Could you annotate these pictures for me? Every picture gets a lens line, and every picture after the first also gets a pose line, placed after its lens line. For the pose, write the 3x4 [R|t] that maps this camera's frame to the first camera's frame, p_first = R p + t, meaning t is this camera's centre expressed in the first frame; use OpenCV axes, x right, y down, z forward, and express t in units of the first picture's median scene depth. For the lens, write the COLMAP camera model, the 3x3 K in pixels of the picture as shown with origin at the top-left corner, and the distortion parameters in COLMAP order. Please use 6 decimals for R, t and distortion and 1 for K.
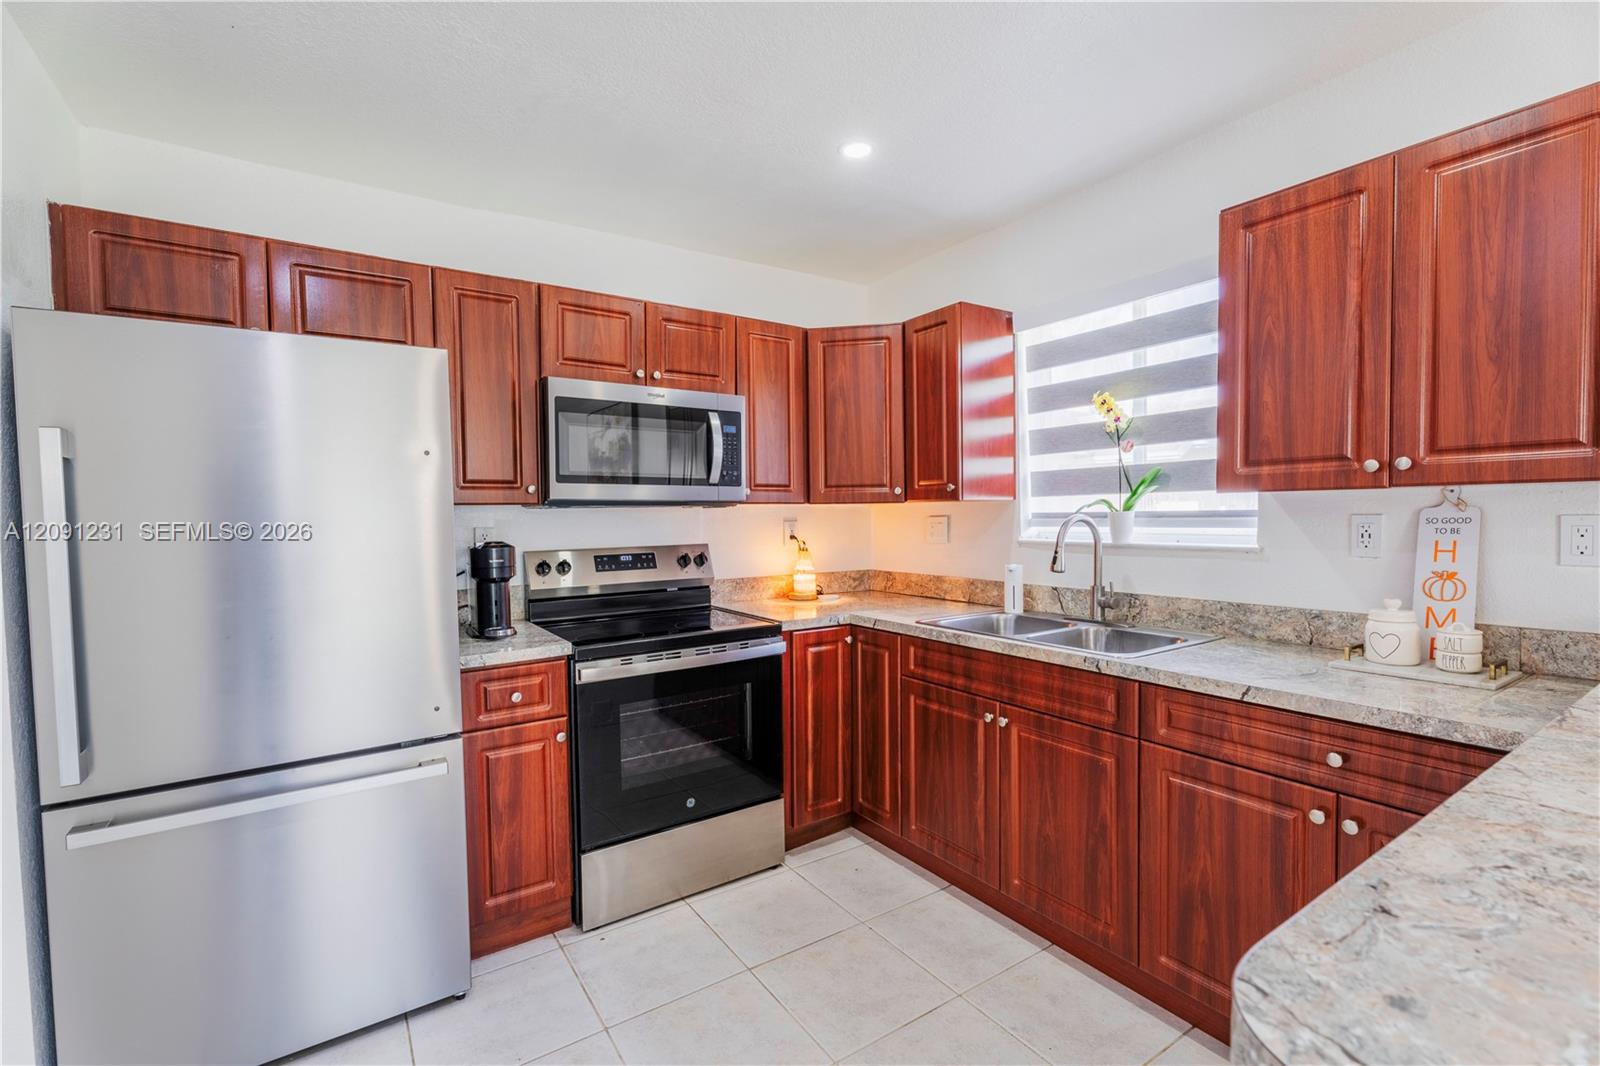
lens RADIAL K [[711.2, 0, 802.9], [0, 711.2, 537.6], [0, 0, 1]] dist [-0.008048, 0.002061]
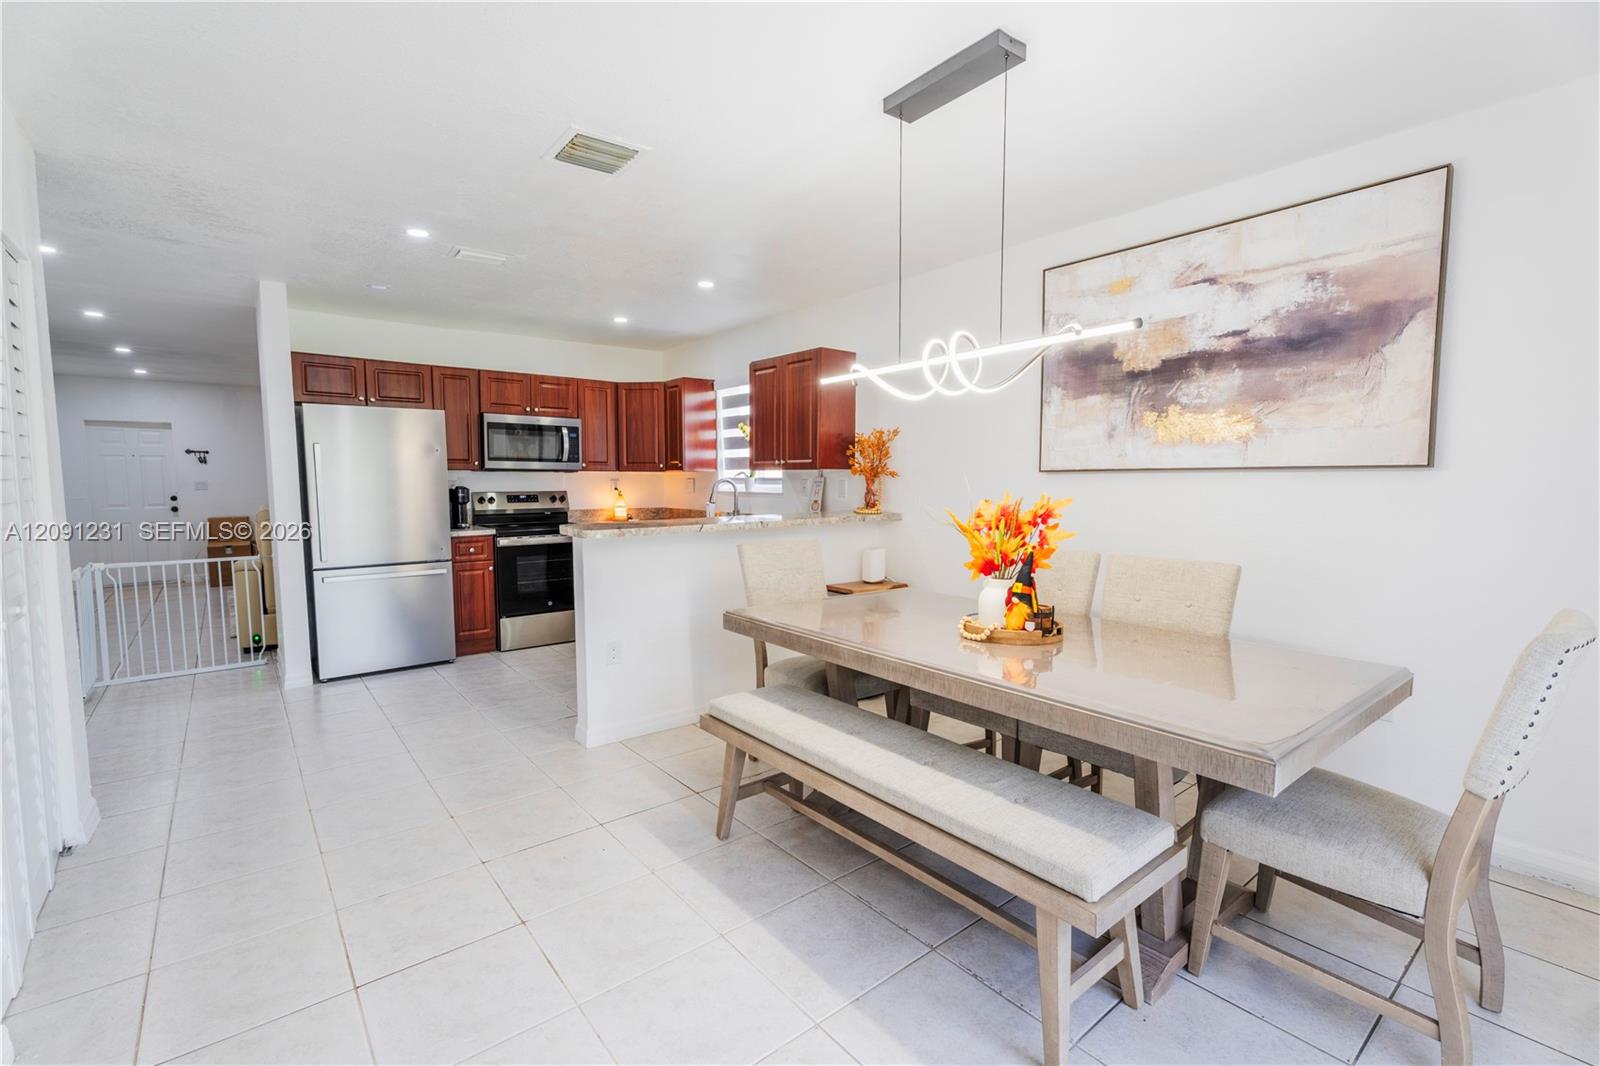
lens RADIAL K [[711.2, 0, 796.0], [0, 711.2, 535.4], [0, 0, 1]] dist [-0.008048, 0.002061]
pose [[0.996633, 0.008788, 0.081520, 0.423541], [-0.012615, 0.998837, 0.046541, 0.040351], [-0.081016, -0.047413, 0.995584, -1.268488]]
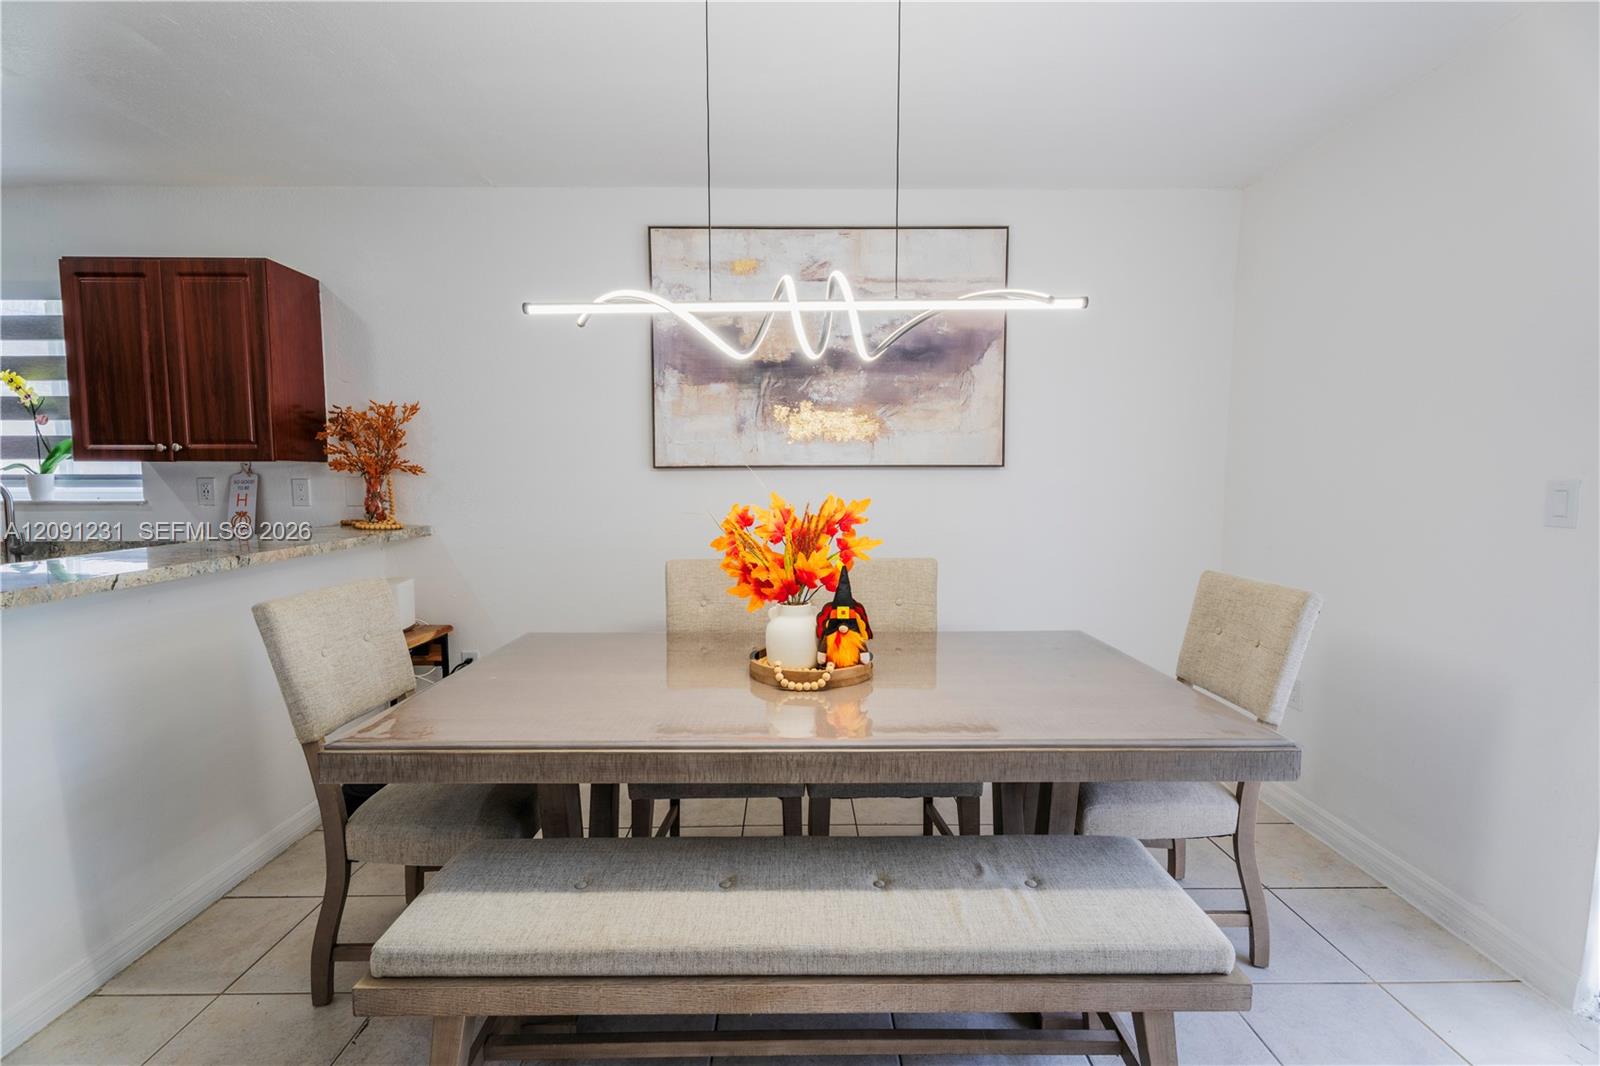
lens RADIAL K [[711.2, 0, 803.1], [0, 711.2, 532.9], [0, 0, 1]] dist [-0.008048, 0.002061]
pose [[0.547105, -0.049774, 0.835583, 0.155641], [0.018208, 0.998702, 0.047568, 0.029626], [-0.836866, -0.010810, 0.547301, -0.748266]]
